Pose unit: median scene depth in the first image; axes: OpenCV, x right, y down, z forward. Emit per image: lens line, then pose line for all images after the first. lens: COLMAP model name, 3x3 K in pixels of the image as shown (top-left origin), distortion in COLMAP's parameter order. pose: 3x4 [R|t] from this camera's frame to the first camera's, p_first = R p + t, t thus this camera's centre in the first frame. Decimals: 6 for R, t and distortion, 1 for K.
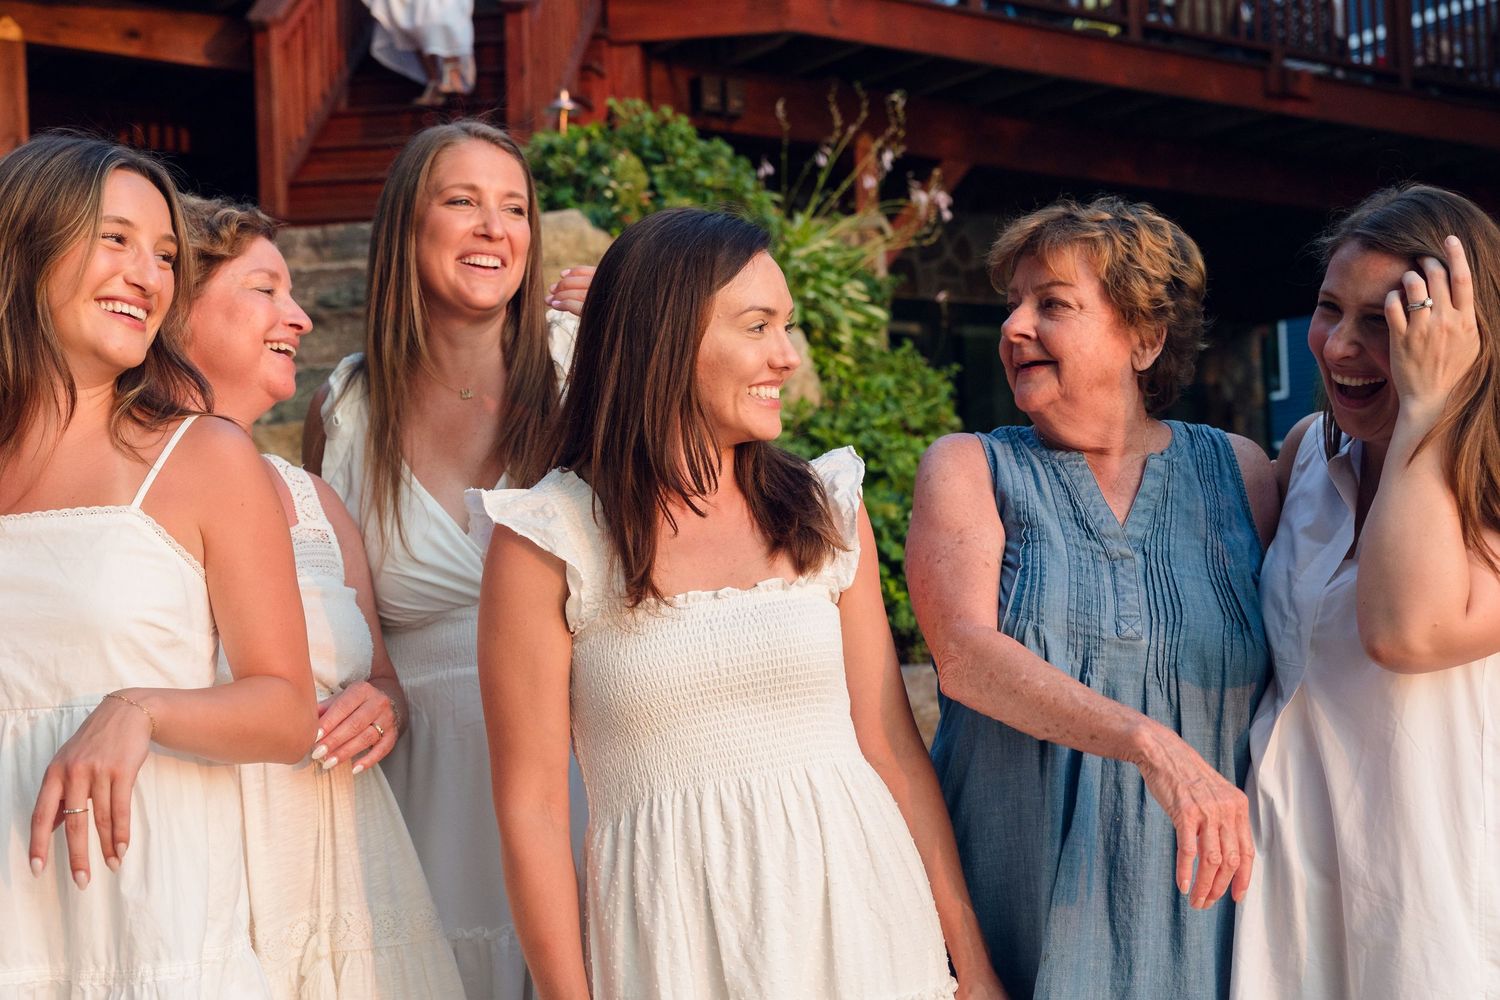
lens RADIAL K [[2158.6, 0, 742.6], [0, 2158.6, 501.2], [0, 0, 1]] dist [0.053271, 0.000000]
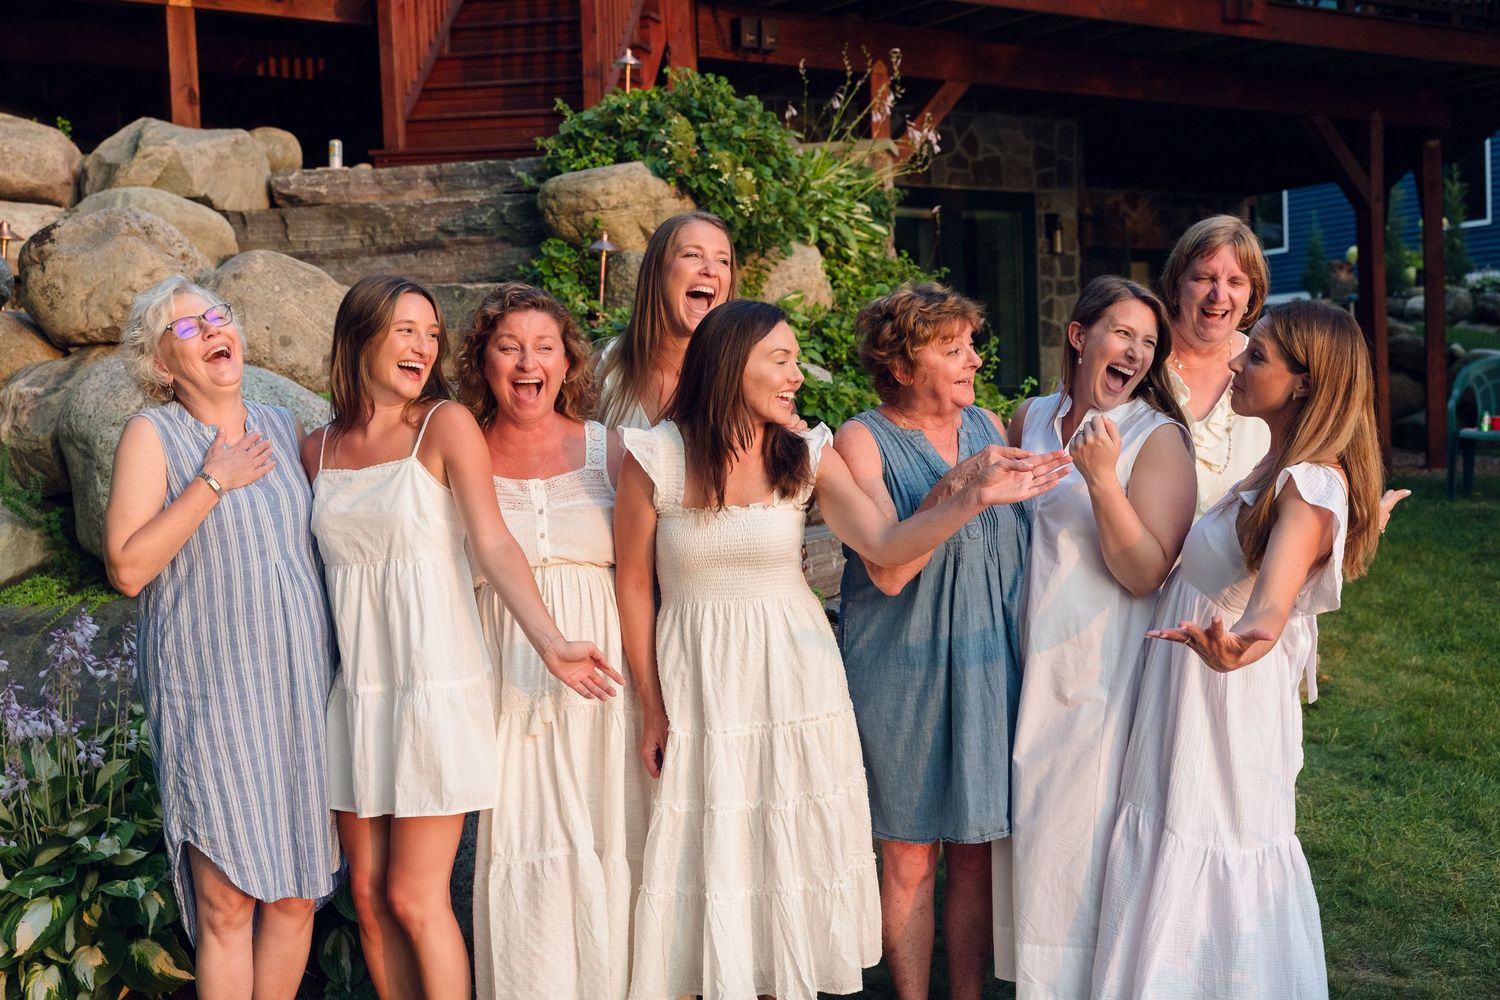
lens RADIAL K [[2158.6, 0, 748.6], [0, 2158.6, 498.7], [0, 0, 1]] dist [0.053271, 0.000000]
pose [[0.999781, 0.001680, -0.020867, 0.013482], [0.000036, 0.996635, 0.081967, -0.036267], [0.020934, -0.081950, 0.996417, -0.271807]]
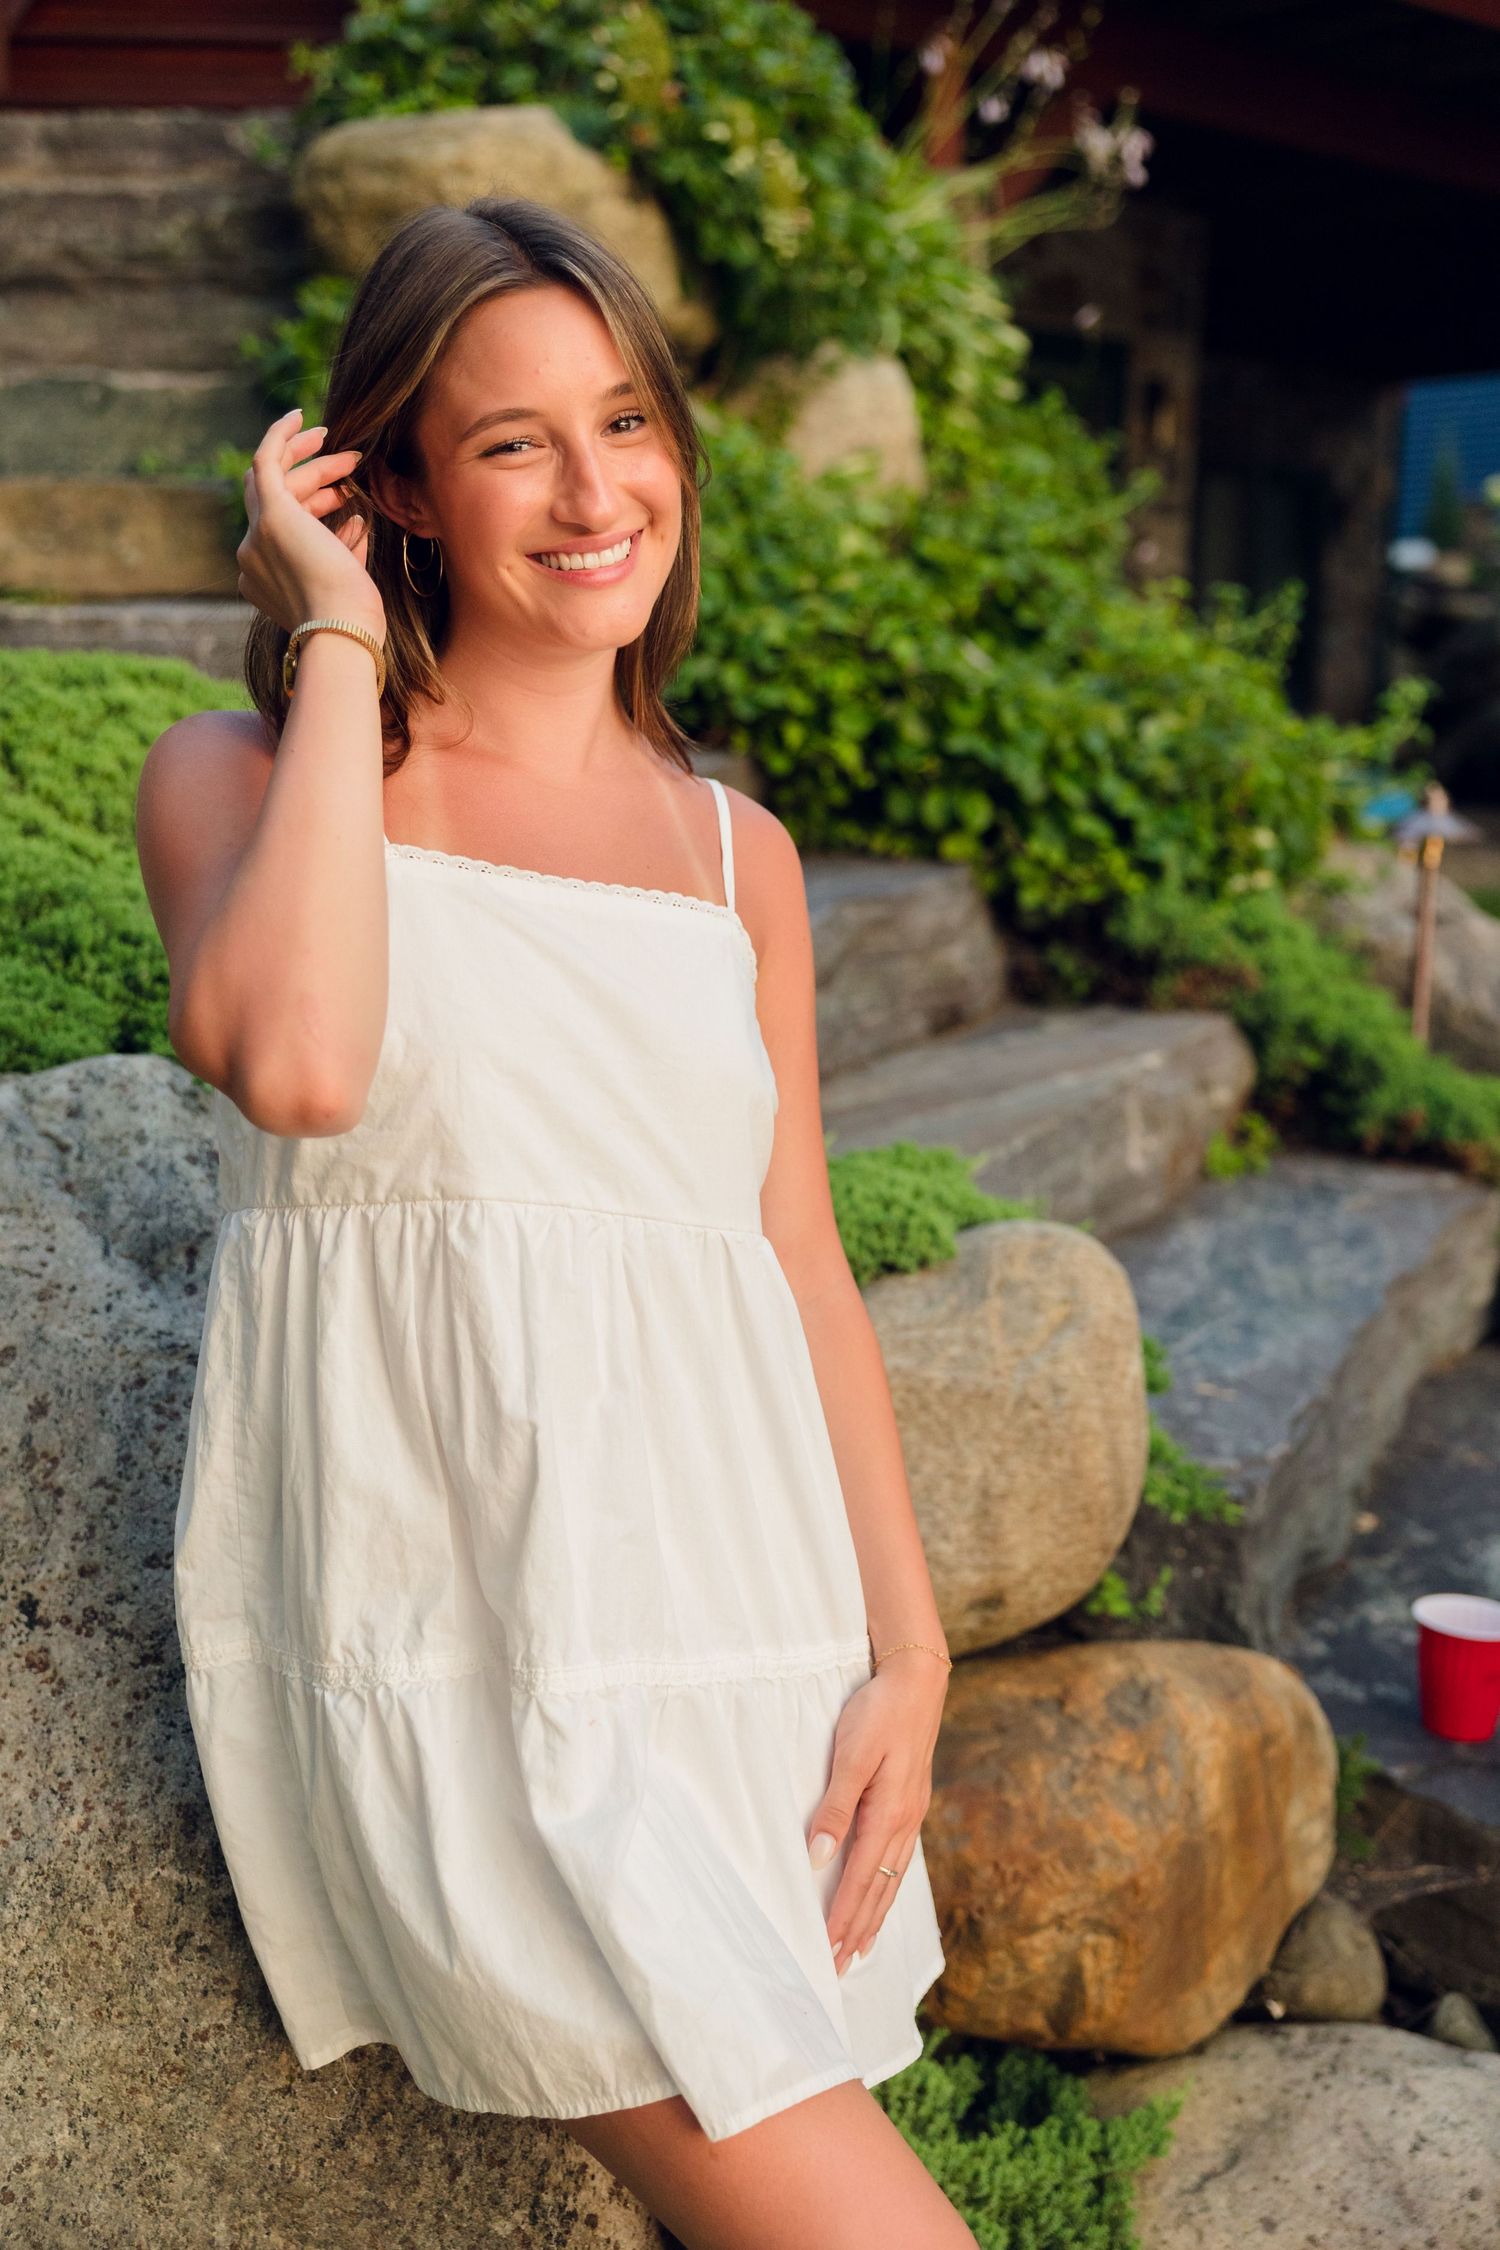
lens RADIAL K [[2516.1, 0, 757.8], [0, 2516.1, 1114.1], [0, 0, 1]] dist [0.022322, 0.000000]
pose [[0.996005, 0.043921, 0.077749, -0.055429], [-0.059772, 0.974770, 0.215058, -0.025180], [-0.066342, -0.218847, 0.973501, 0.290544]]
